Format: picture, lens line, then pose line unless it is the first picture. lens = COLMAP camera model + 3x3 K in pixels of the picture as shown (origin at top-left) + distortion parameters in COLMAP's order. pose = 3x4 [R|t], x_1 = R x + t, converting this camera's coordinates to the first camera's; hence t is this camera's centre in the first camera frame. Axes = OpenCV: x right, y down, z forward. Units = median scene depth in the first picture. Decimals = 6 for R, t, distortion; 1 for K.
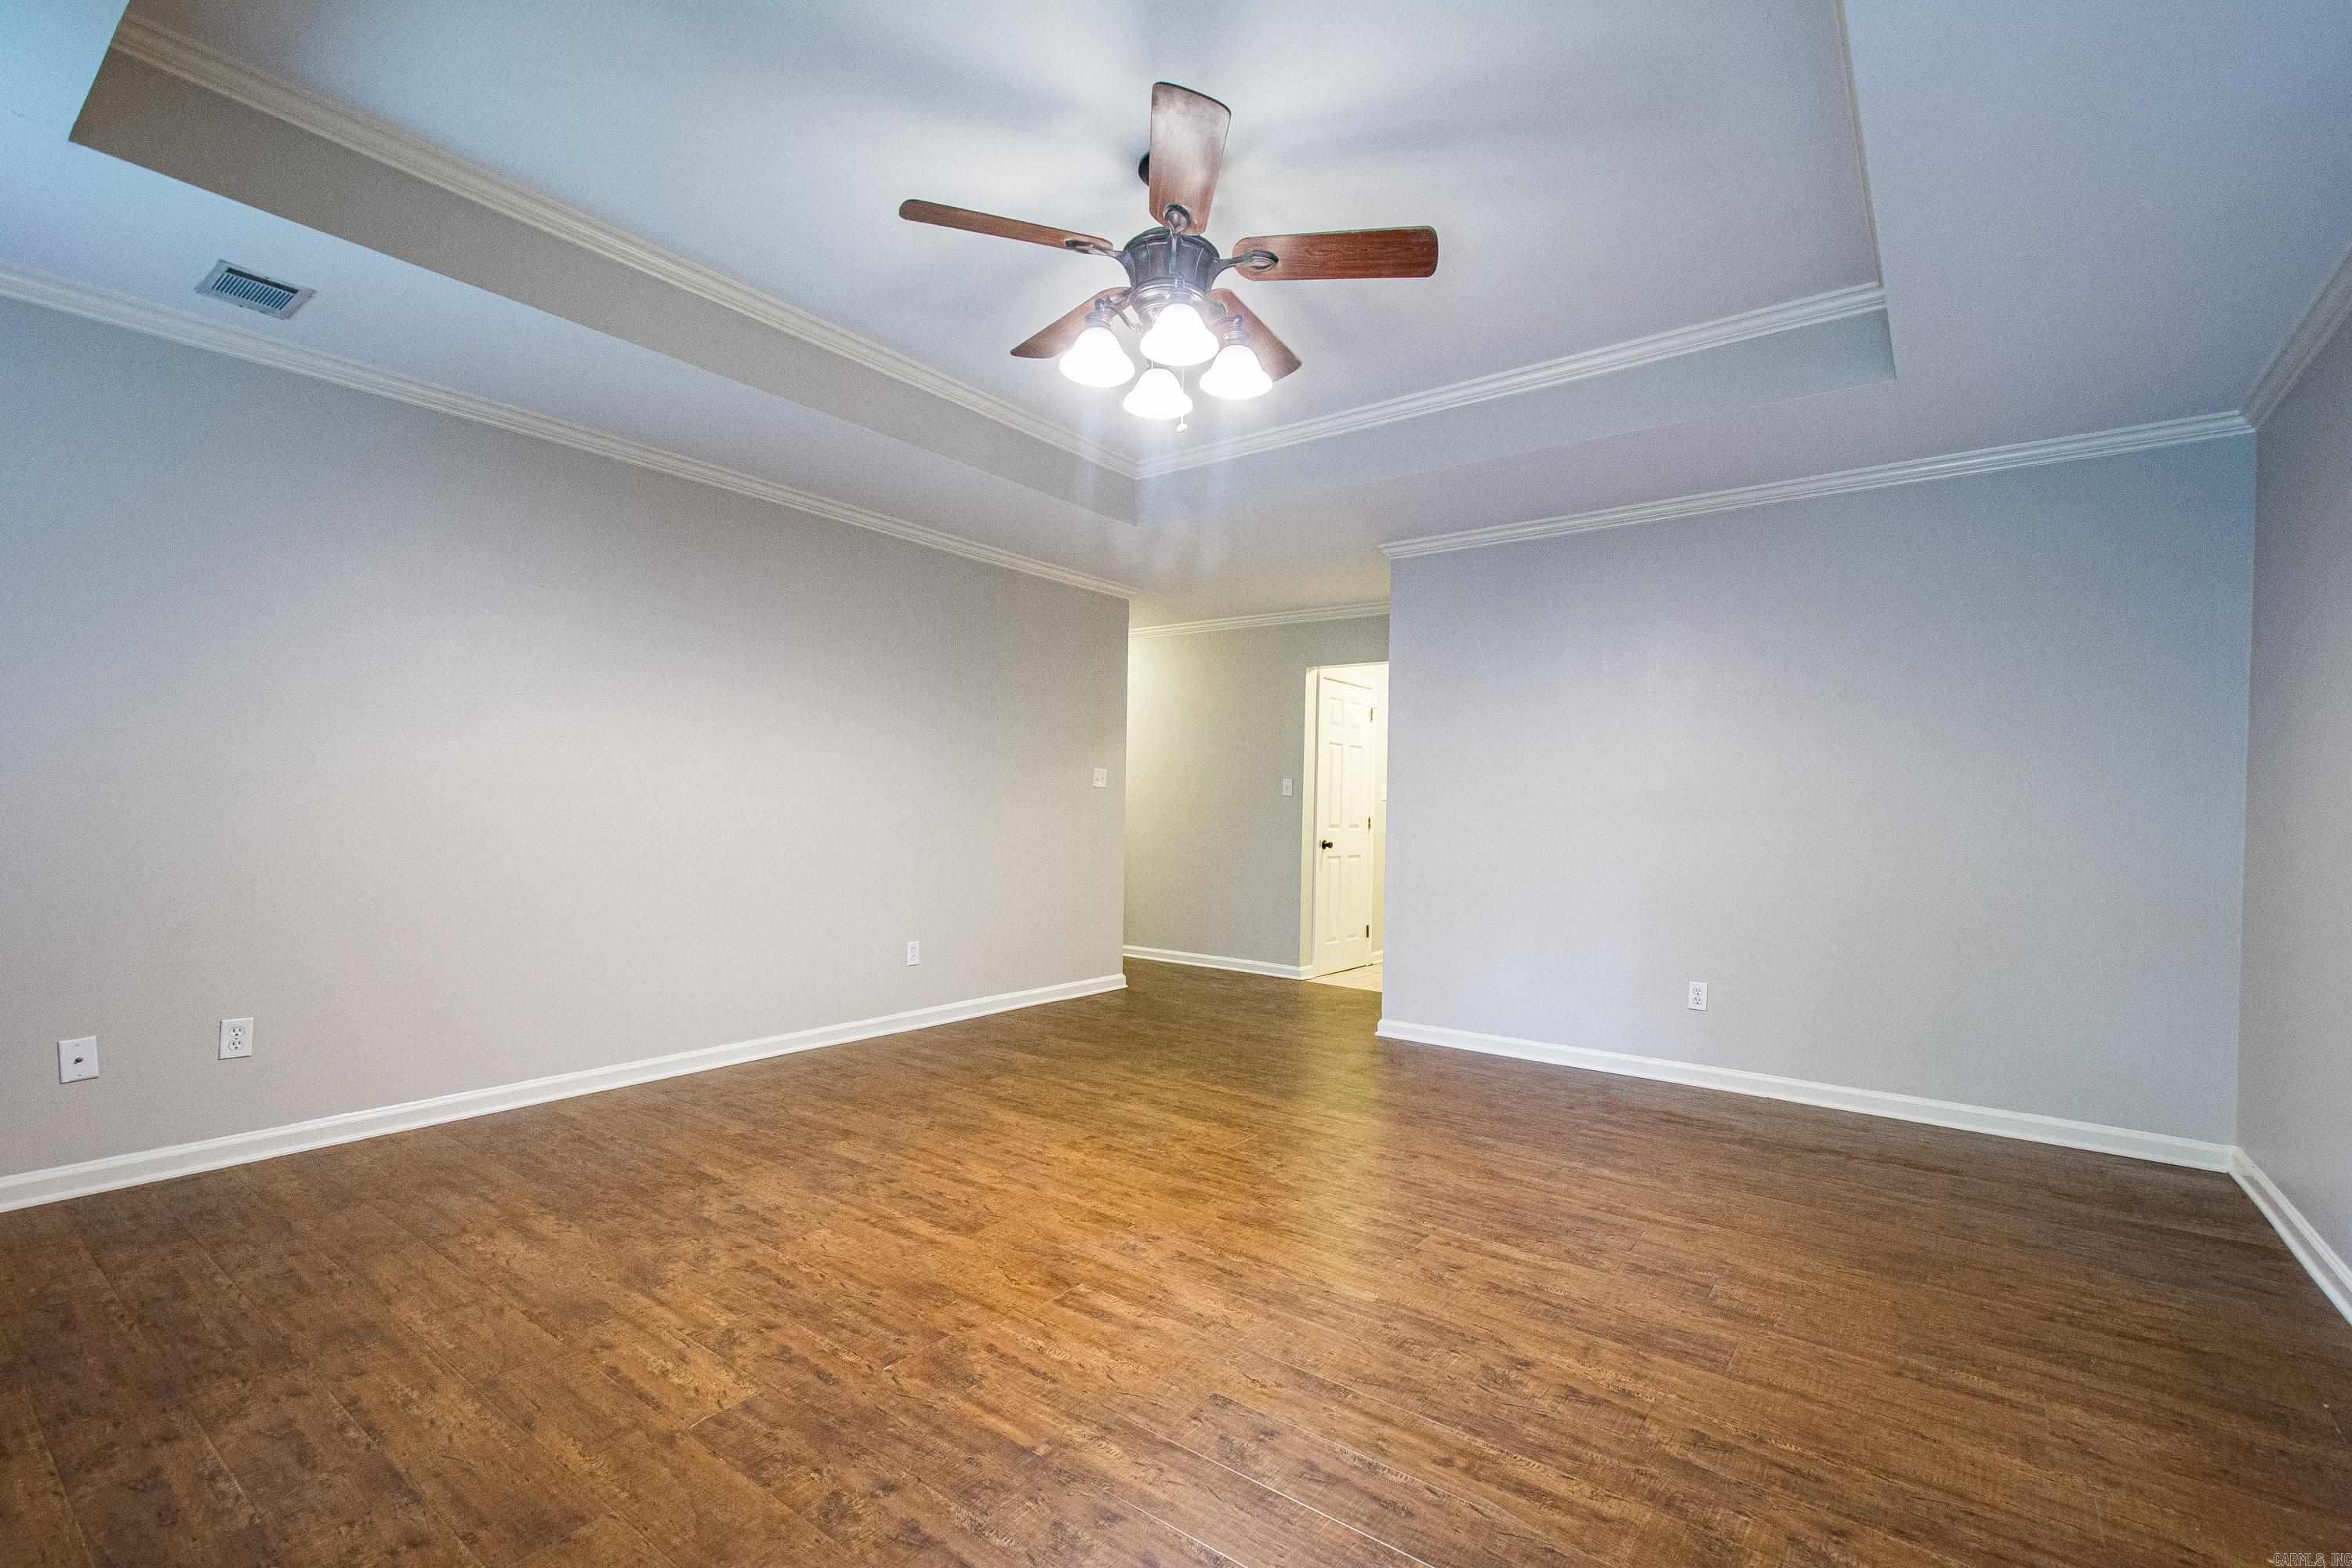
lens RADIAL K [[1024.2, 0, 1199.6], [0, 1024.2, 817.4], [0, 0, 1]] dist [0.021286, -0.008145]
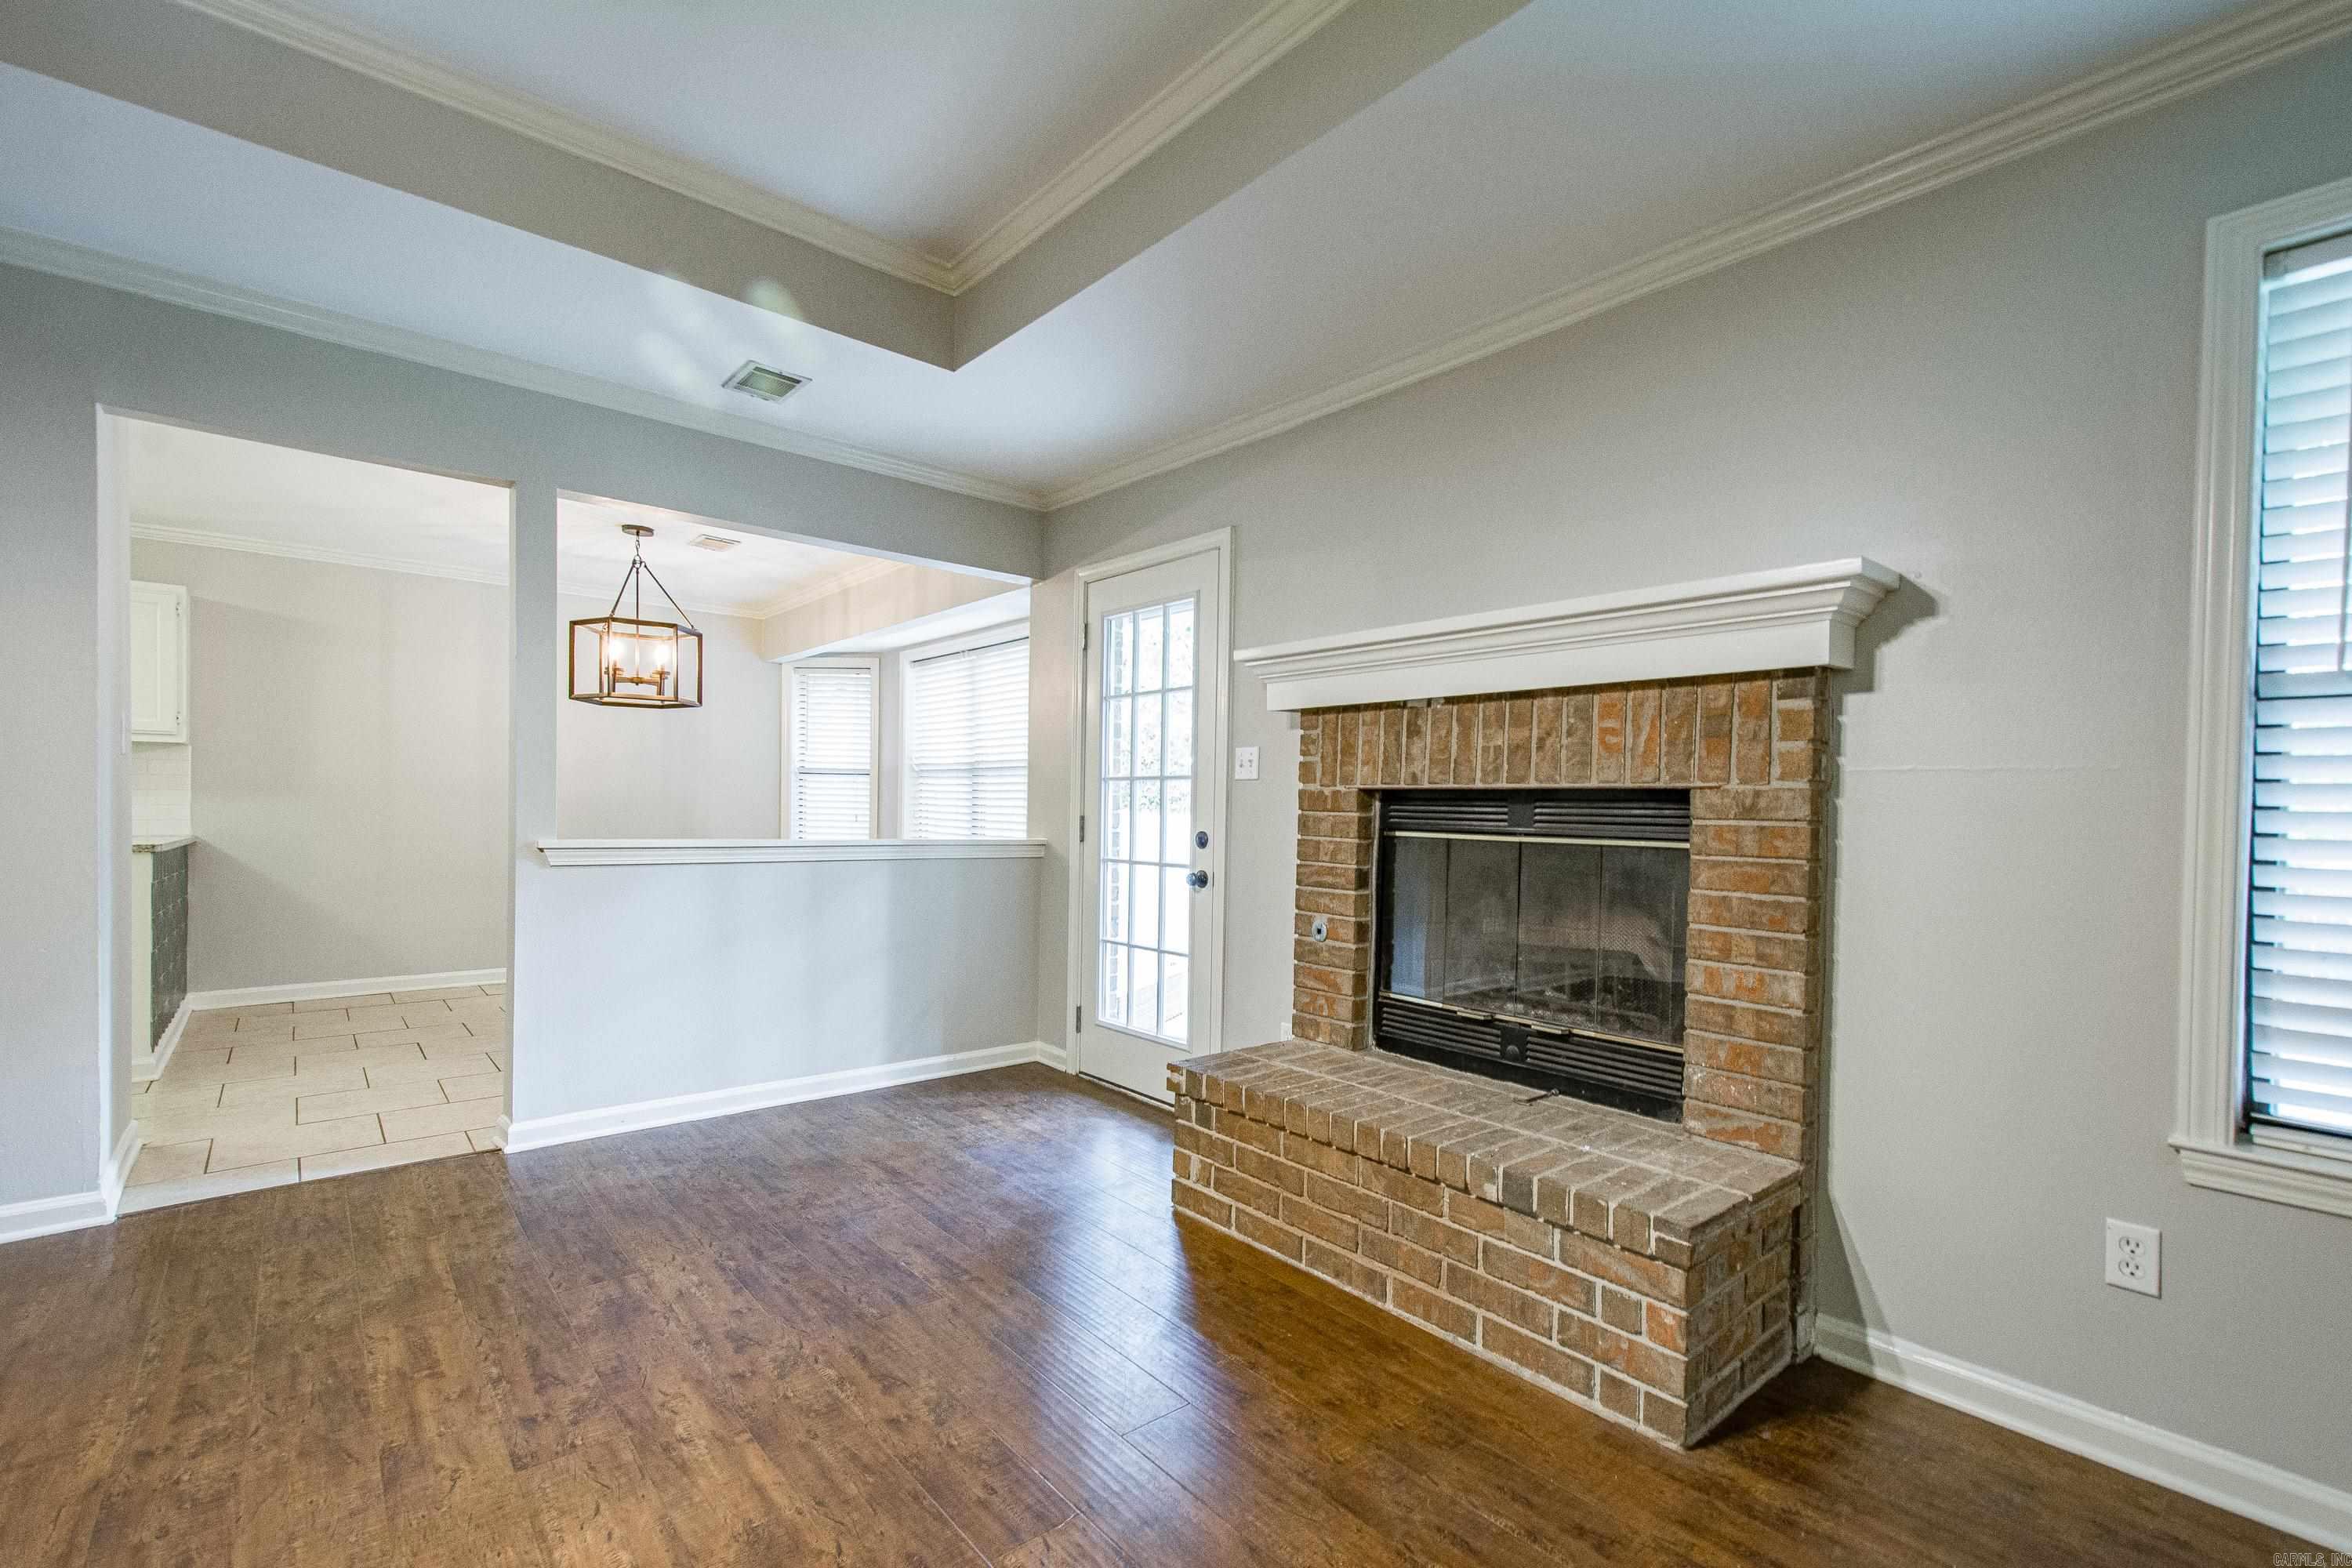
lens RADIAL K [[1024.2, 0, 1199.6], [0, 1024.2, 817.4], [0, 0, 1]] dist [0.021286, -0.008145]
pose [[-0.975680, -0.037751, 0.215924, -0.526747], [-0.033959, 0.999197, 0.021244, -0.025032], [-0.216552, 0.013395, -0.976179, 1.260755]]
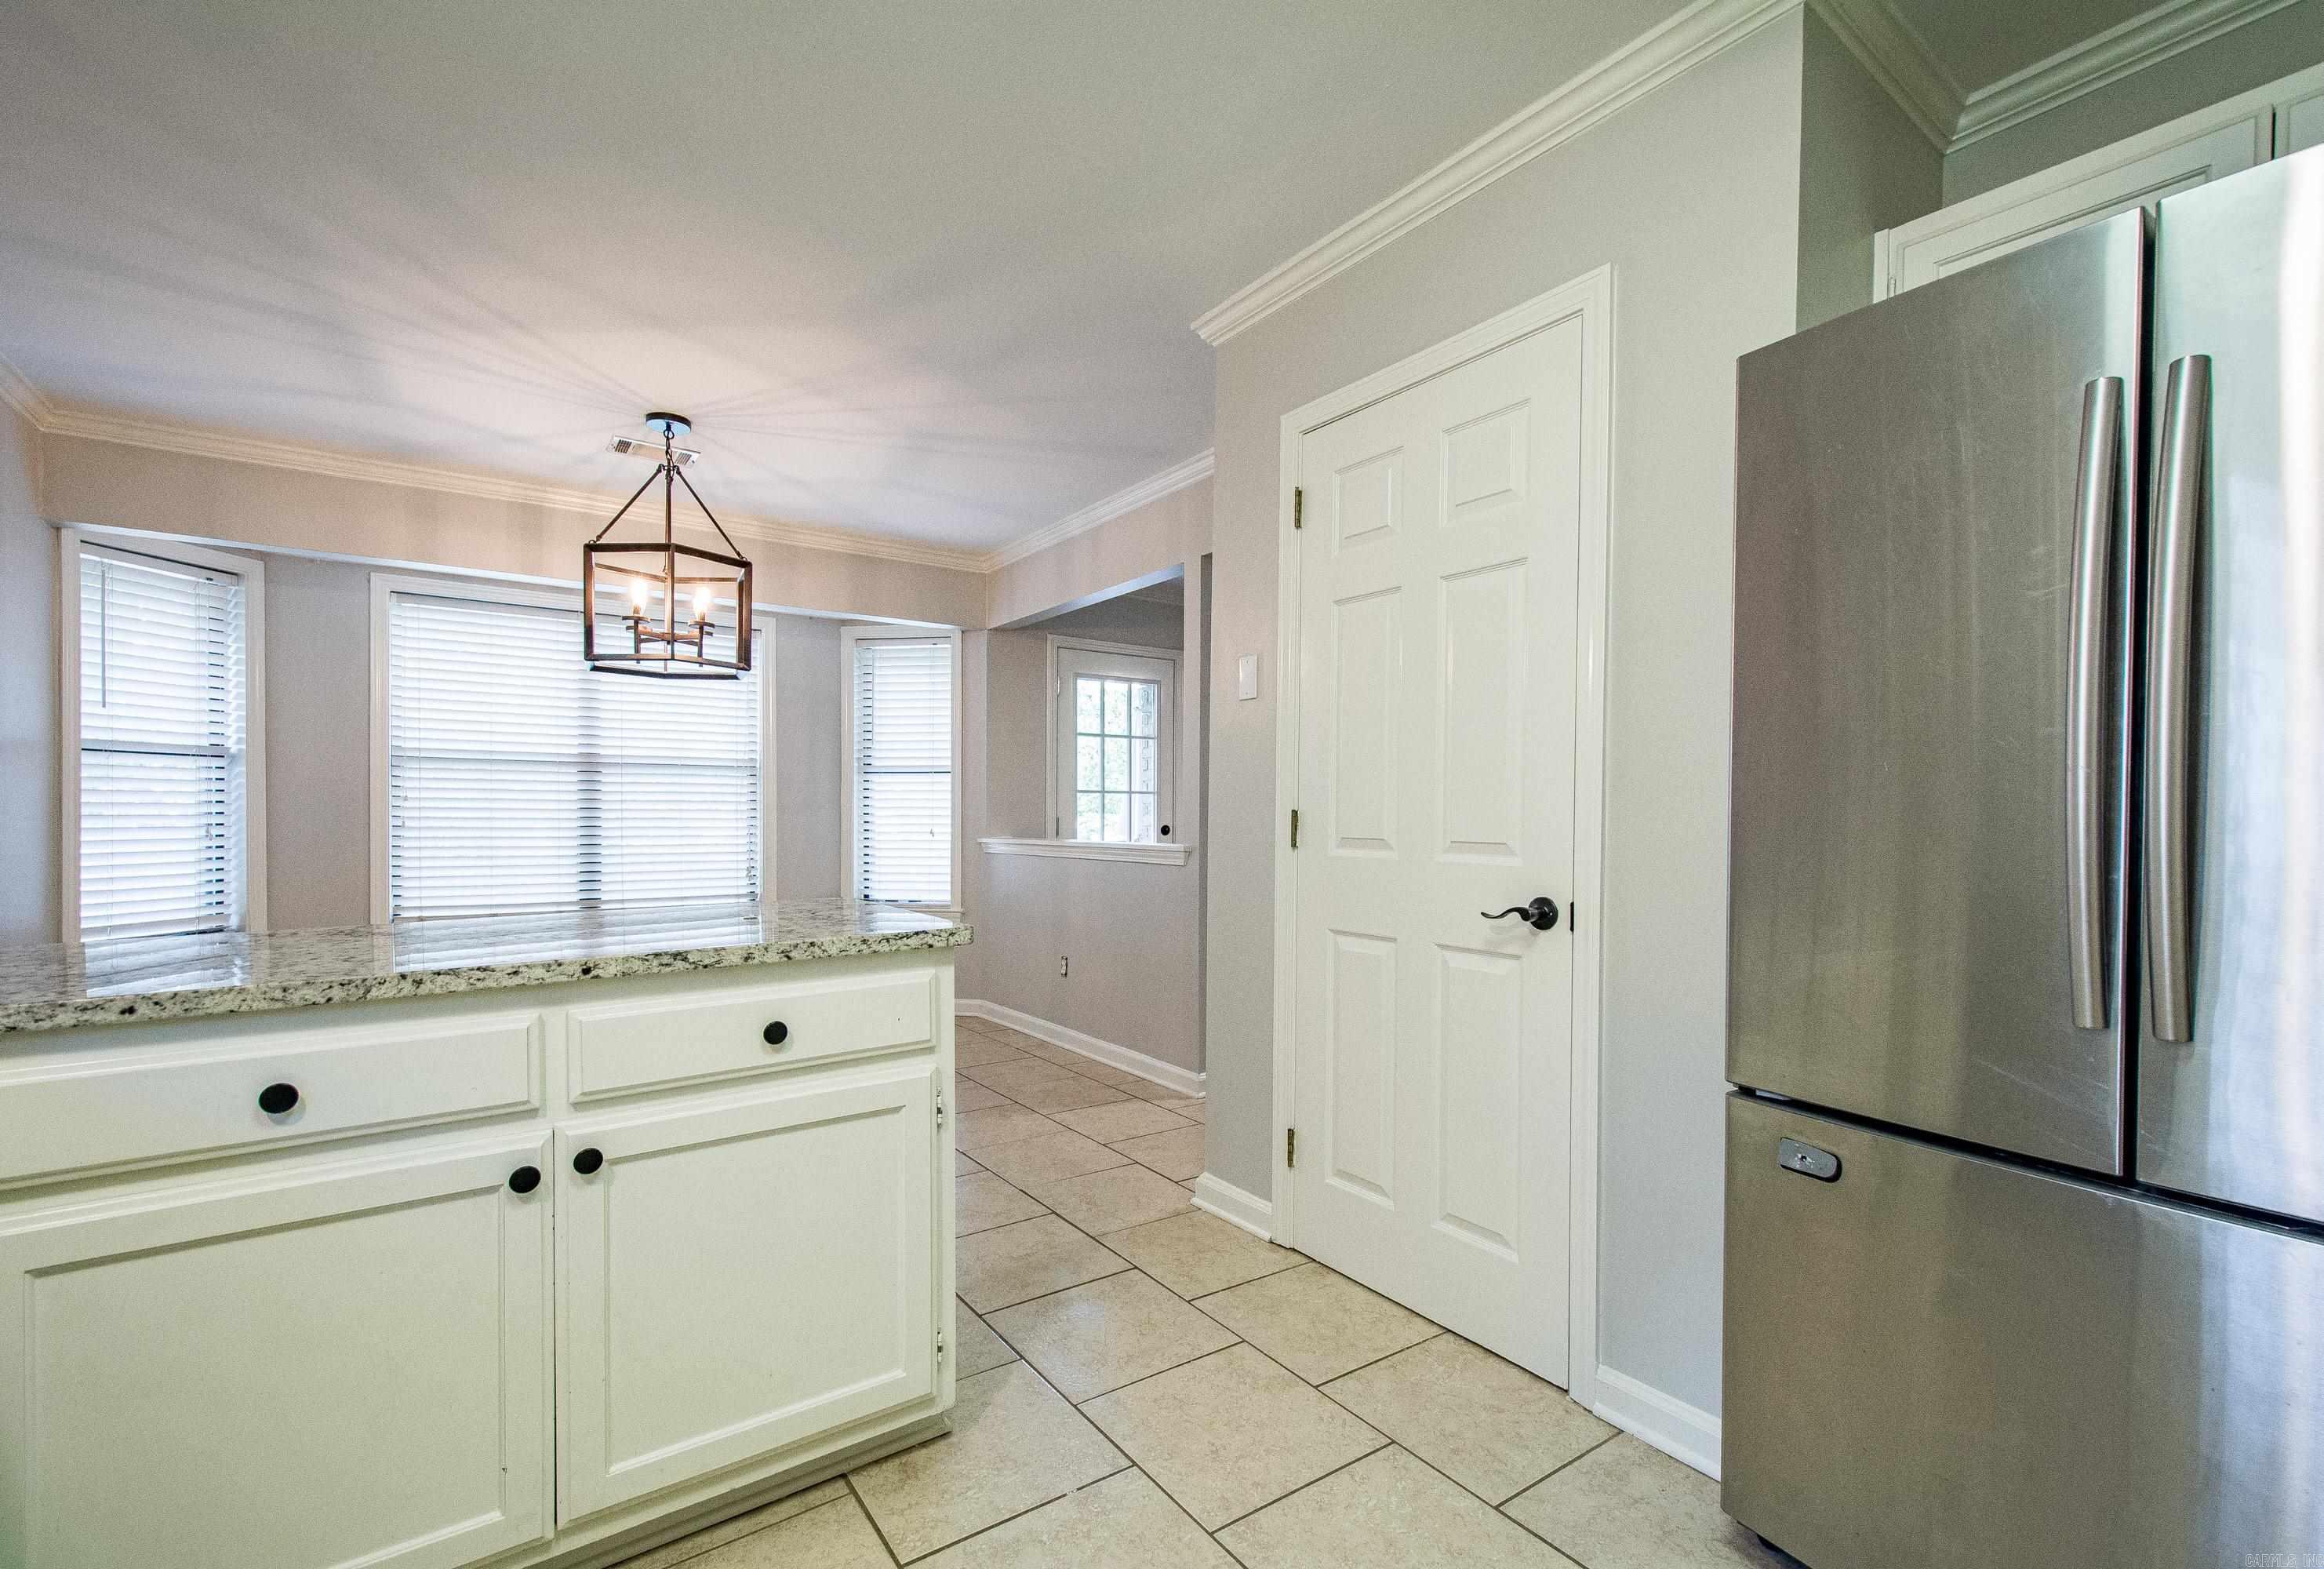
lens RADIAL K [[1028.2, 0, 1174.0], [0, 1028.2, 819.3], [0, 0, 1]] dist [0.021657, -0.011326]
pose [[-0.311581, -0.016546, -0.950076, 2.013911], [-0.018073, 0.999771, -0.011484, 0.037503], [0.950048, 0.013592, -0.311808, 0.649861]]
